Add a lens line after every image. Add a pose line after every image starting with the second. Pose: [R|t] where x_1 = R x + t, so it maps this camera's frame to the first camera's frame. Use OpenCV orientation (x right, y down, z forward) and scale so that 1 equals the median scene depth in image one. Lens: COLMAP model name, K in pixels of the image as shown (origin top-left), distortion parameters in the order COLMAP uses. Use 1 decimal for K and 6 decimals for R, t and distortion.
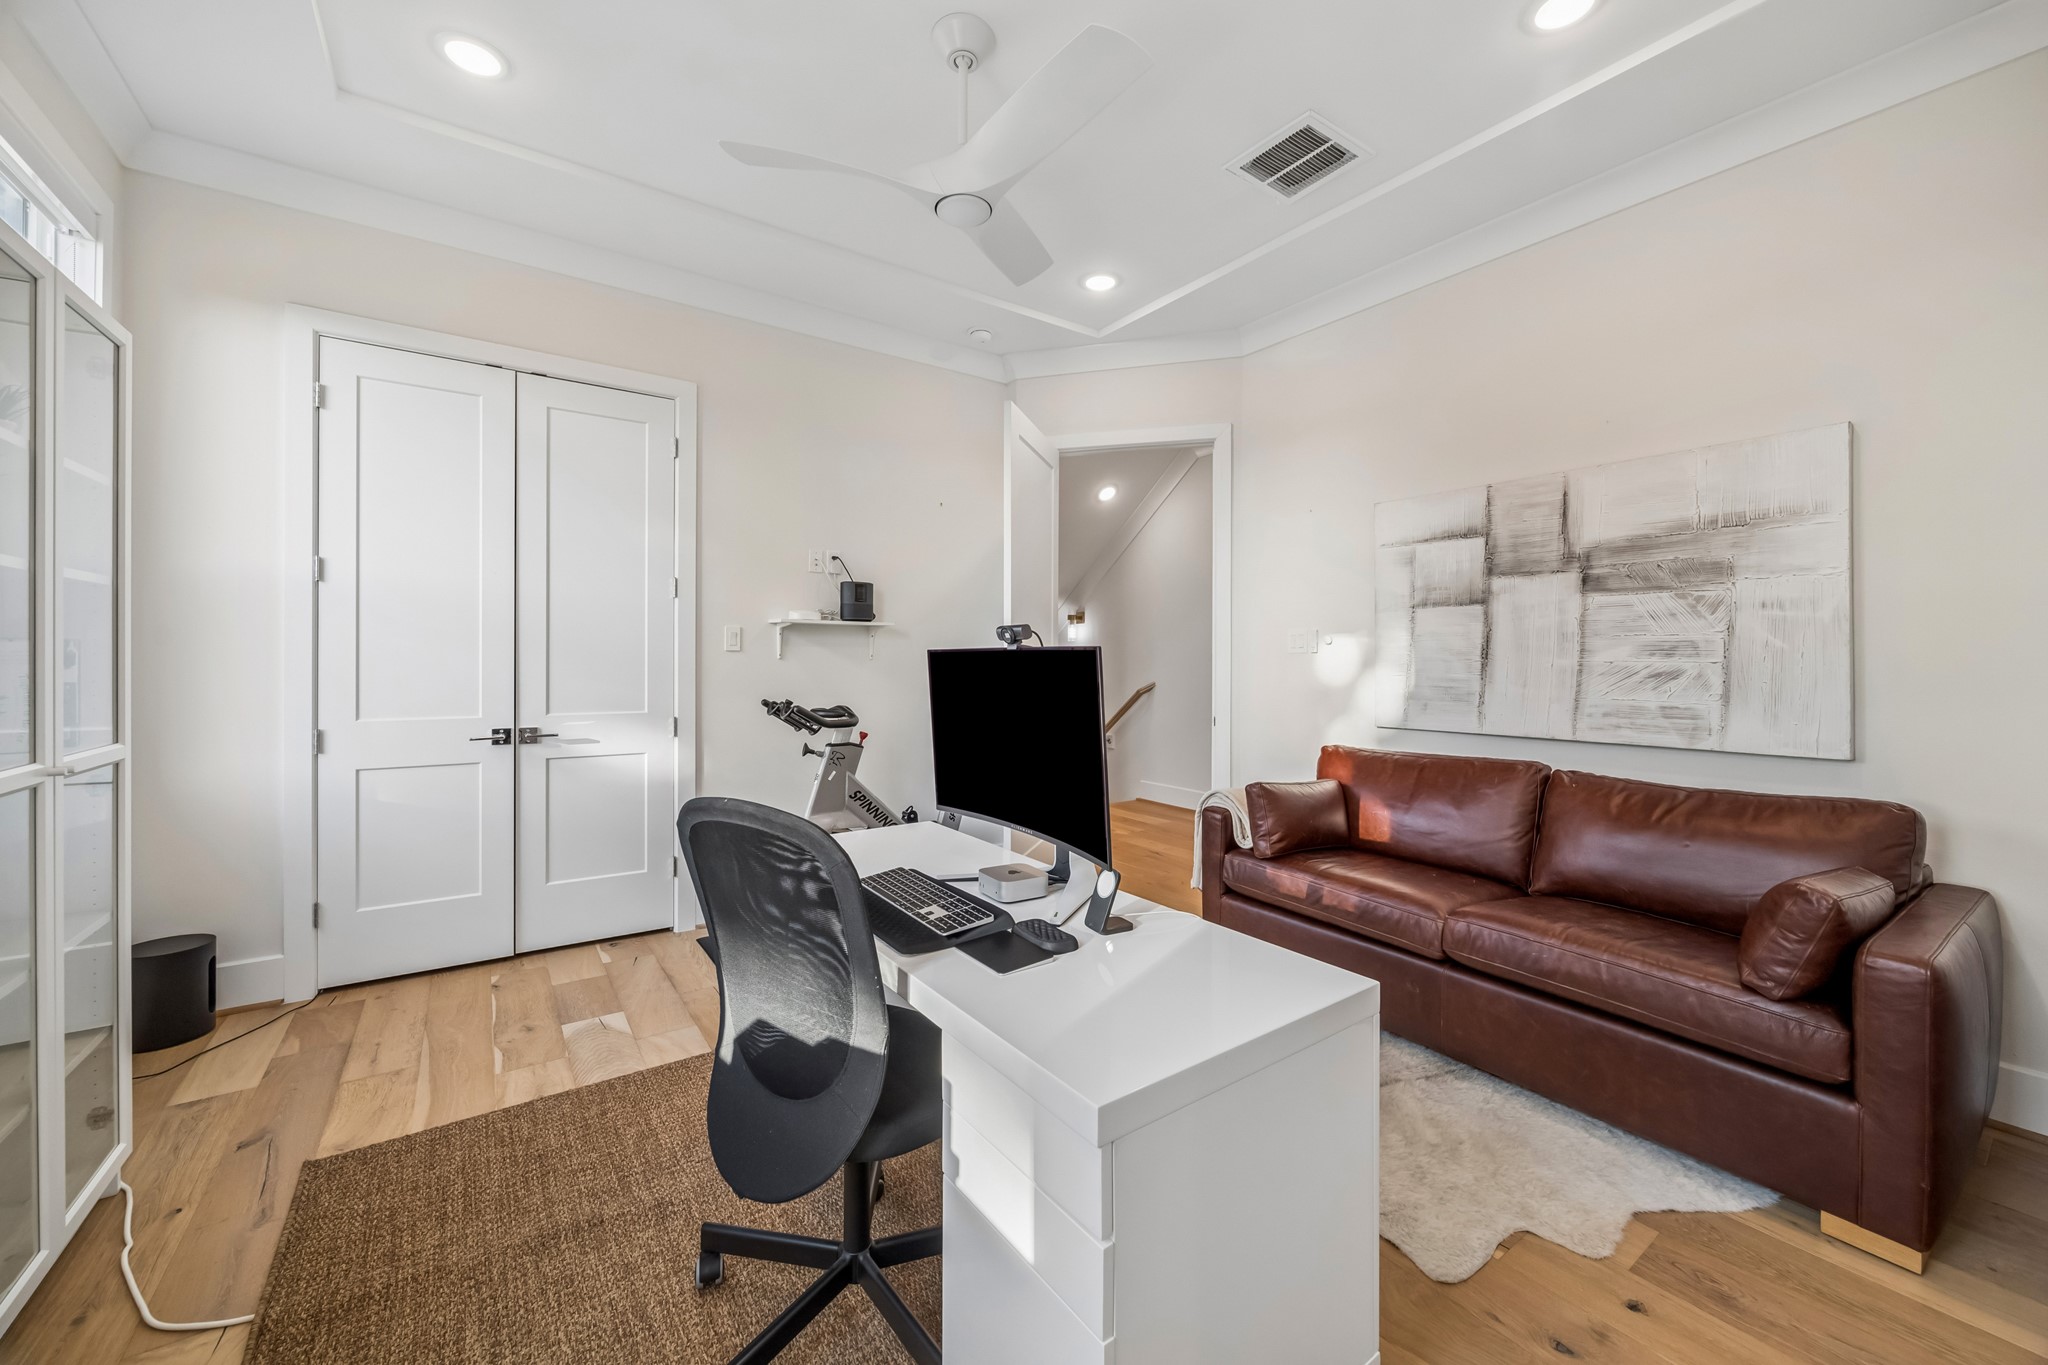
lens RADIAL K [[796.9, 0, 1014.9], [0, 796.9, 661.7], [0, 0, 1]] dist [-0.001505, -0.000108]
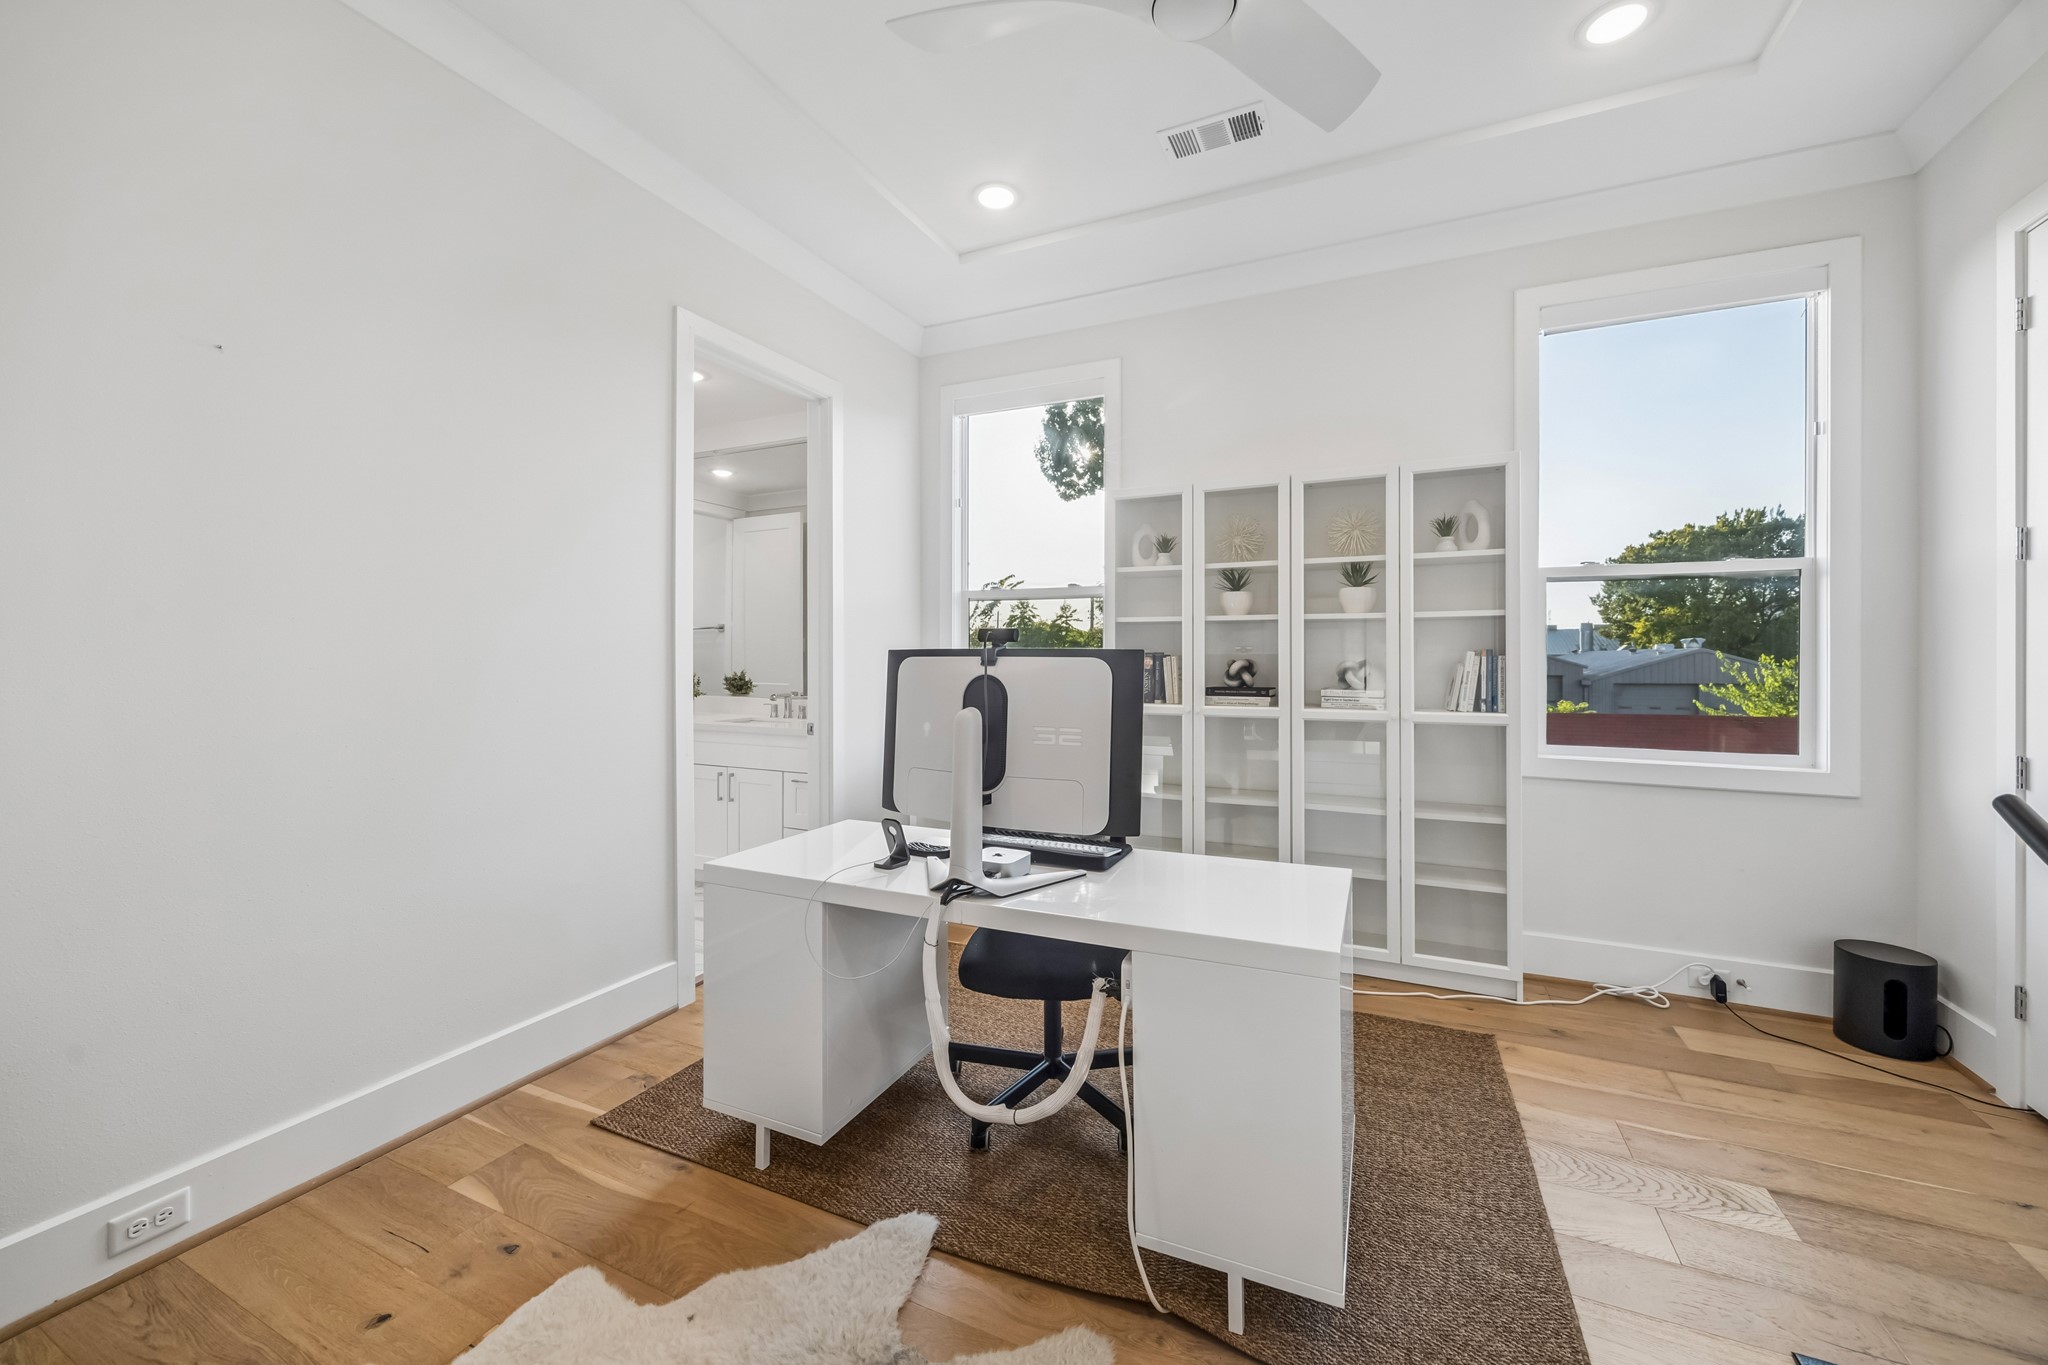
lens RADIAL K [[796.9, 0, 1014.9], [0, 796.9, 661.7], [0, 0, 1]] dist [-0.001505, -0.000108]
pose [[-0.866094, 0.007866, -0.499819, 0.374864], [0.004046, 0.999954, 0.008725, -0.017844], [0.499864, 0.005534, -0.866086, 1.362125]]
